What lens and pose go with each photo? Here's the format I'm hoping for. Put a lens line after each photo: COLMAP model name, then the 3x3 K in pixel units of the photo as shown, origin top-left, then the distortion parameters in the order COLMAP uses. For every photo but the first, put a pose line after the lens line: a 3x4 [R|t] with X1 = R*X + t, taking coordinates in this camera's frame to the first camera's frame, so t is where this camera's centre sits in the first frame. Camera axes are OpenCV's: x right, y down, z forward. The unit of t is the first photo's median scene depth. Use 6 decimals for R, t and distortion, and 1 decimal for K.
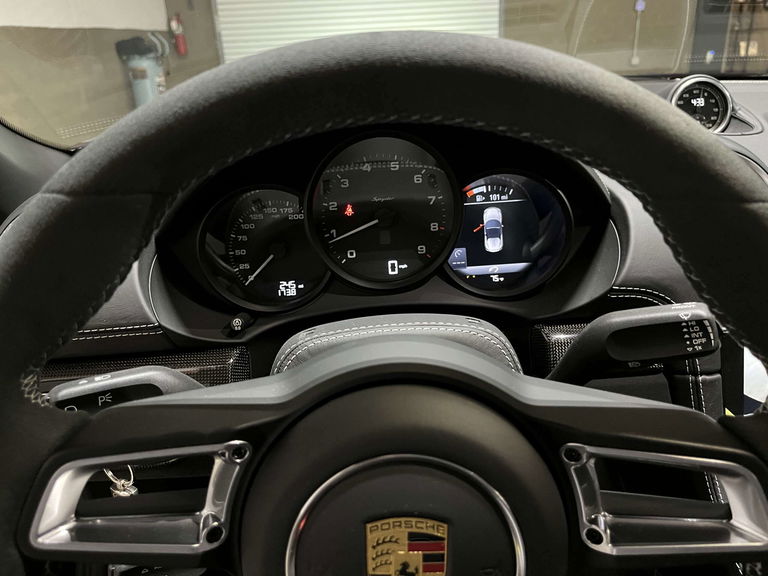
lens RADIAL K [[582.7, 0, 387.5], [0, 582.7, 284.7], [0, 0, 1]] dist [0.067554, -0.102639]
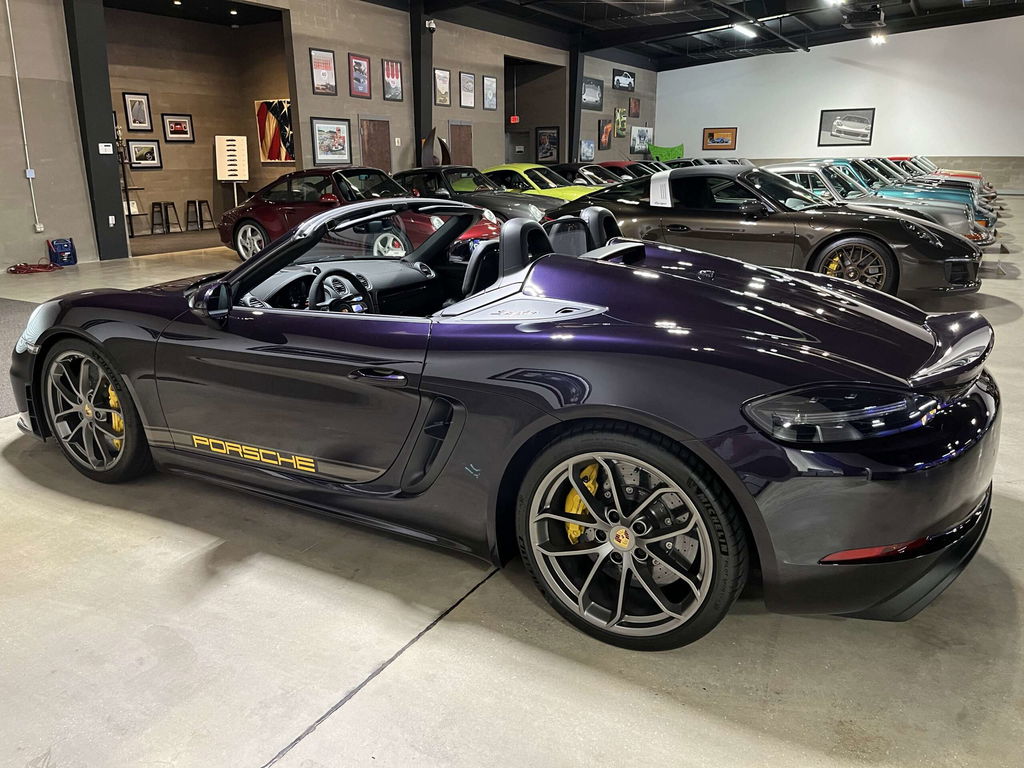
lens RADIAL K [[774.8, 0, 512.0], [0, 774.8, 384.0], [0, 0, 1]] dist [0.068804, -0.102073]
pose [[0.515202, -0.197446, 0.834016, -5.004157], [0.310656, 0.949950, 0.032989, 1.026570], [-0.798786, 0.242096, 0.550754, -4.279078]]
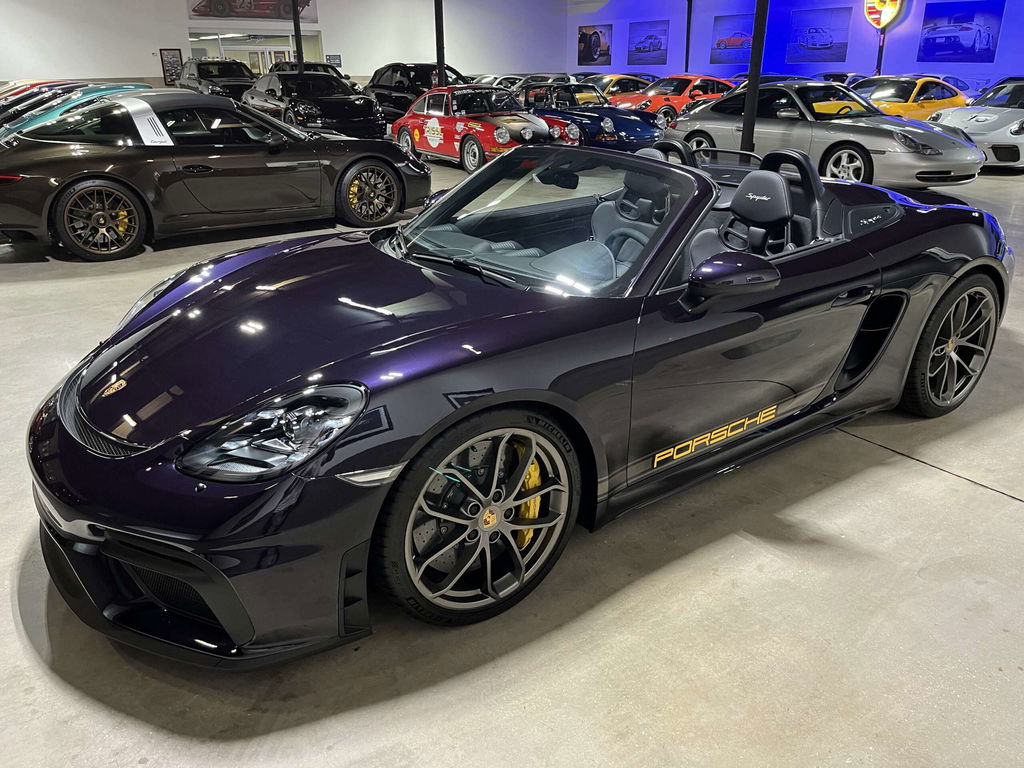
lens RADIAL K [[774.8, 0, 512.0], [0, 774.8, 384.0], [0, 0, 1]] dist [0.068804, -0.102073]
pose [[-0.554382, -0.263702, 0.789381, -4.542158], [0.348420, 0.787823, 0.507877, -2.589586], [-0.755820, 0.556594, -0.344876, 3.829885]]
